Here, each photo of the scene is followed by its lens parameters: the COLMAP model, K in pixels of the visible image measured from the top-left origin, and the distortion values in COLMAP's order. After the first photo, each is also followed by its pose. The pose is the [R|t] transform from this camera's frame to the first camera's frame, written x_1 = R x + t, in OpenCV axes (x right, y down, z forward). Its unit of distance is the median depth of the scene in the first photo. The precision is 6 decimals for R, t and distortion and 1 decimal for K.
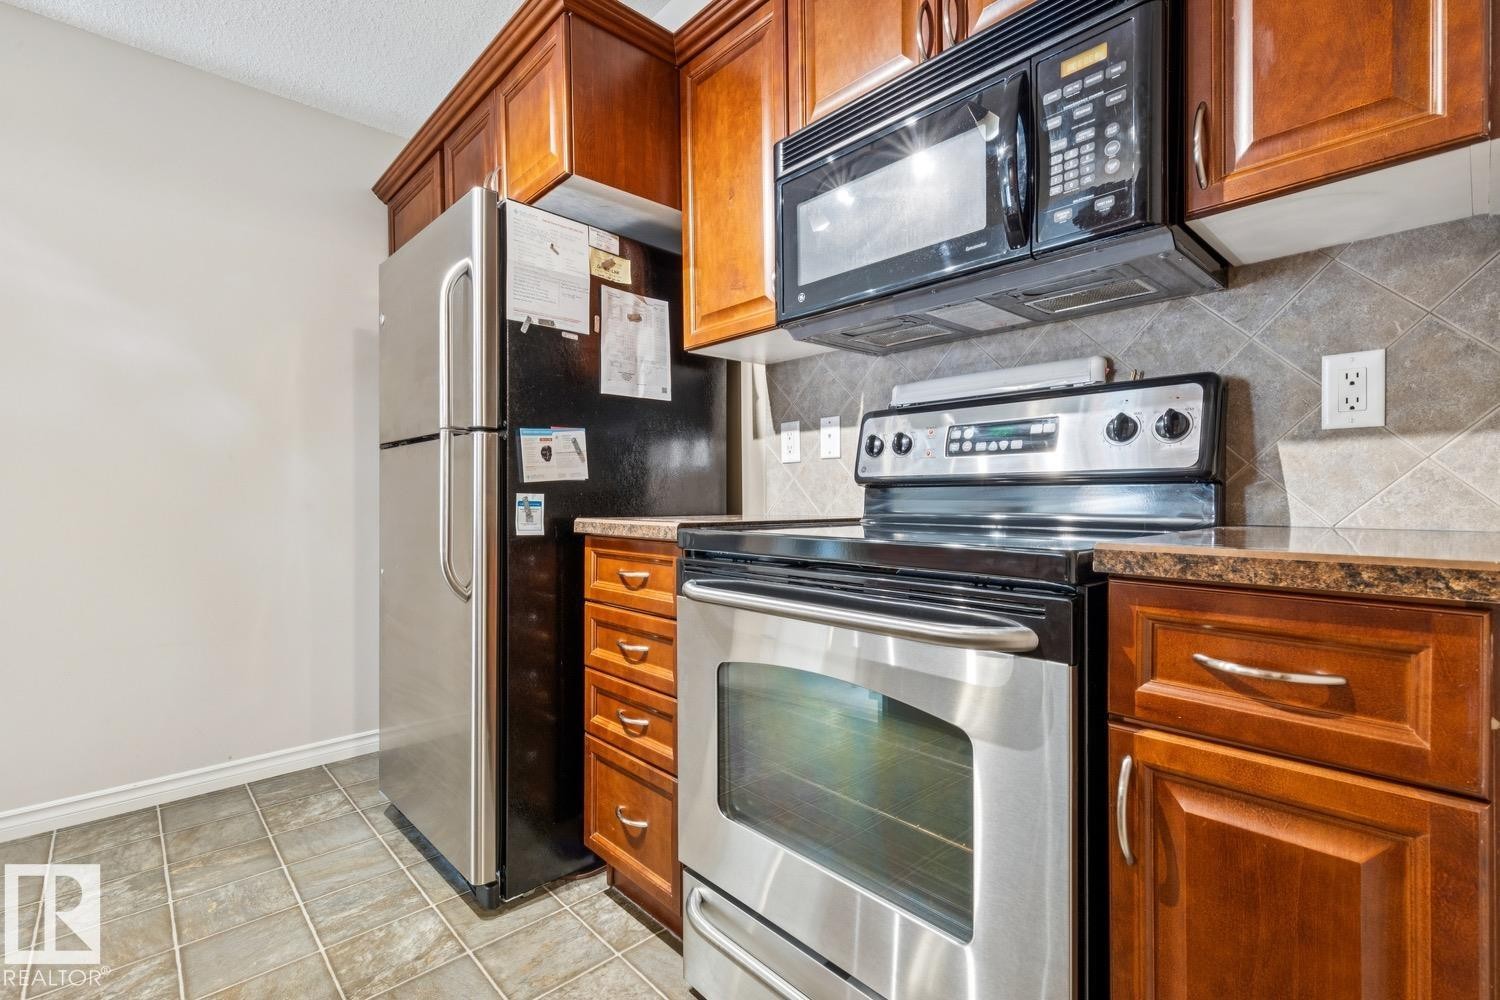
lens RADIAL K [[667.6, 0, 750.0], [0, 667.6, 500.0], [0, 0, 1]] dist [-0.000725, -0.000227]
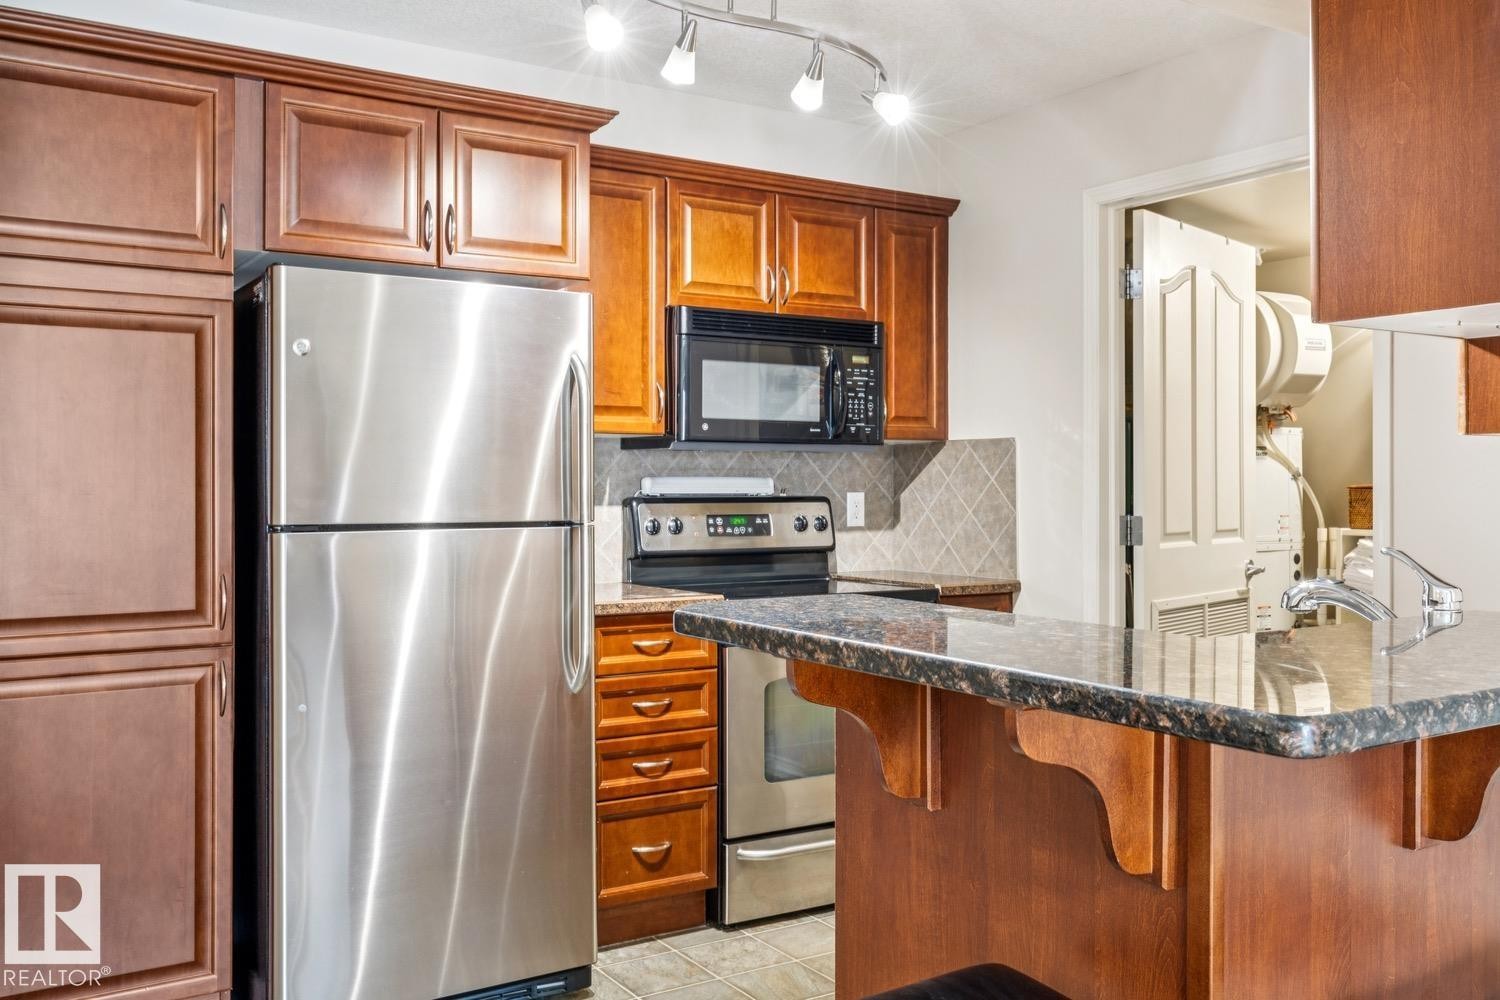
lens RADIAL K [[1315.4, 0, 750.4], [0, 1315.4, 475.8], [0, 0, 1]] dist [0.003525, 0.003044]
pose [[0.178454, 0.014347, 0.983844, -2.617442], [0.009003, 0.999828, -0.016214, -0.157822], [-0.983907, 0.011751, 0.178294, 0.425195]]
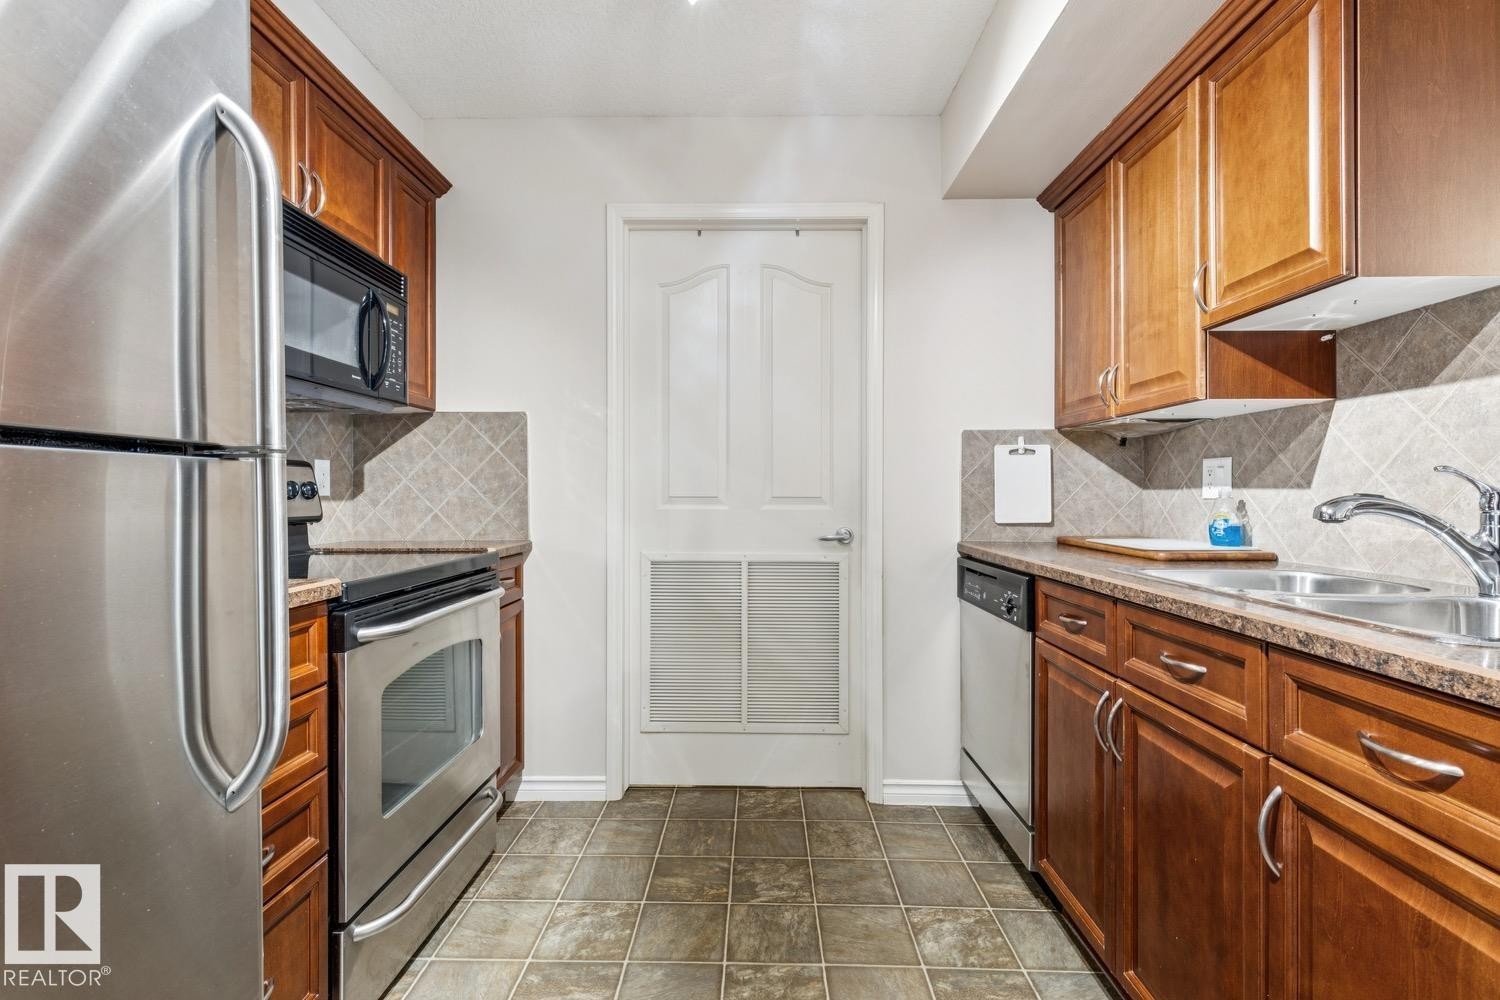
lens RADIAL K [[680.7, 0, 748.3], [0, 680.7, 491.7], [0, 0, 1]] dist [0.002702, 0.000250]
pose [[-0.722598, 0.008929, 0.691211, -1.151923], [0.012852, 0.999917, 0.000518, -0.079808], [-0.691149, 0.009258, -0.722653, 1.222933]]
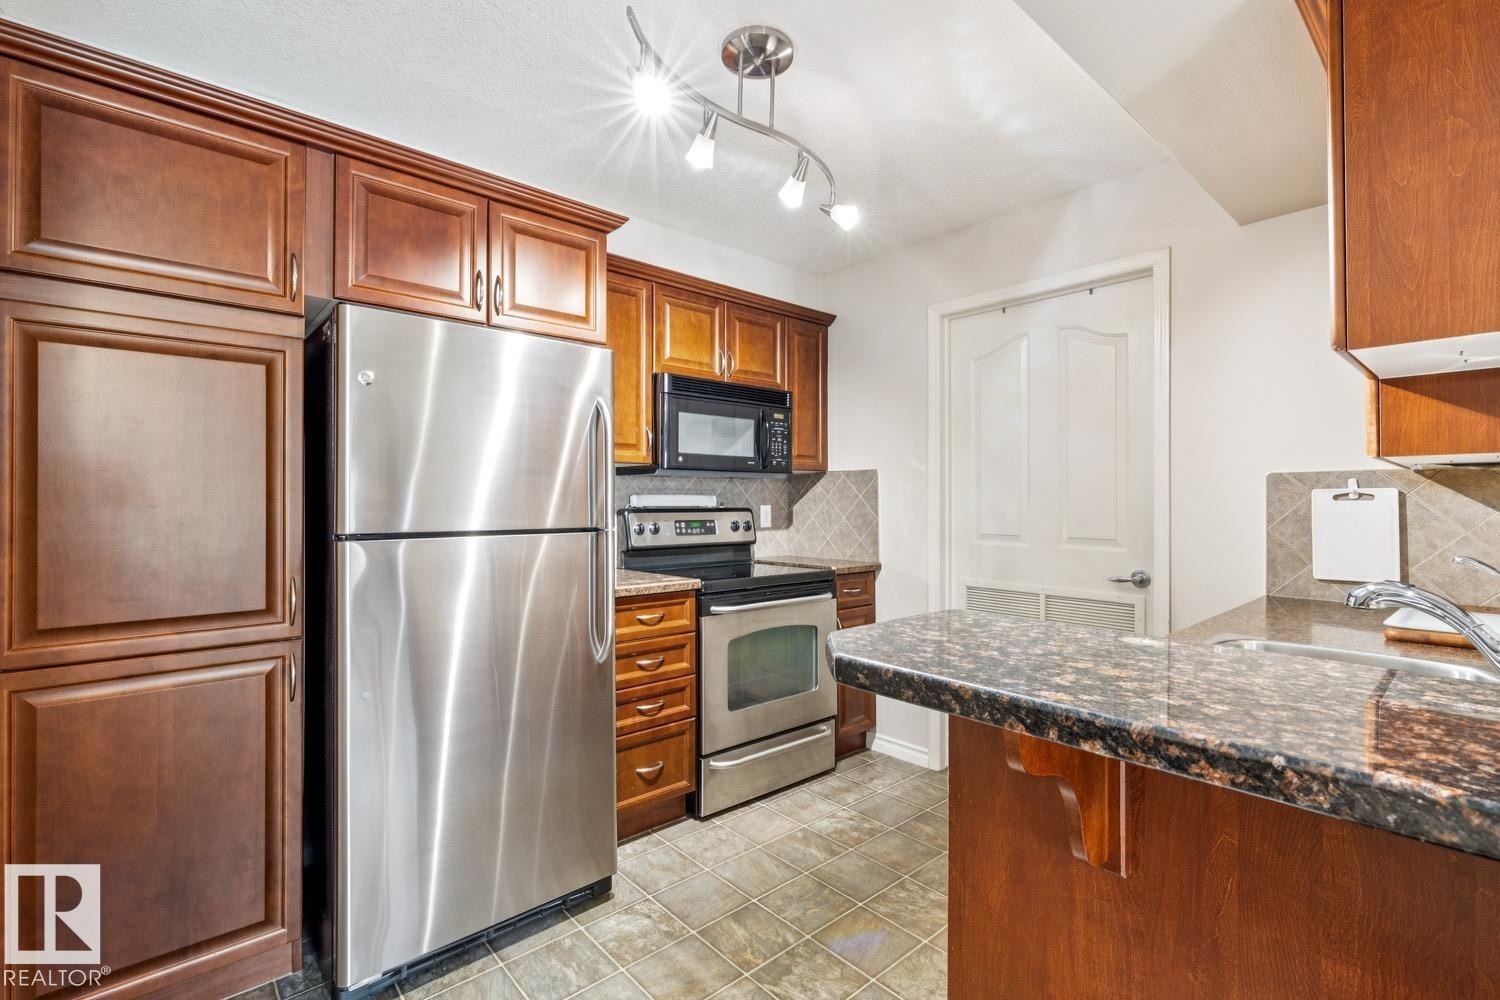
lens RADIAL K [[677.6, 0, 747.5], [0, 677.6, 496.6], [0, 0, 1]] dist [-0.000769, -0.000381]
pose [[0.023661, 0.014787, 0.999611, -1.930722], [0.010153, 0.999835, -0.015030, -0.161969], [-0.999668, 0.010505, 0.023507, 0.763470]]
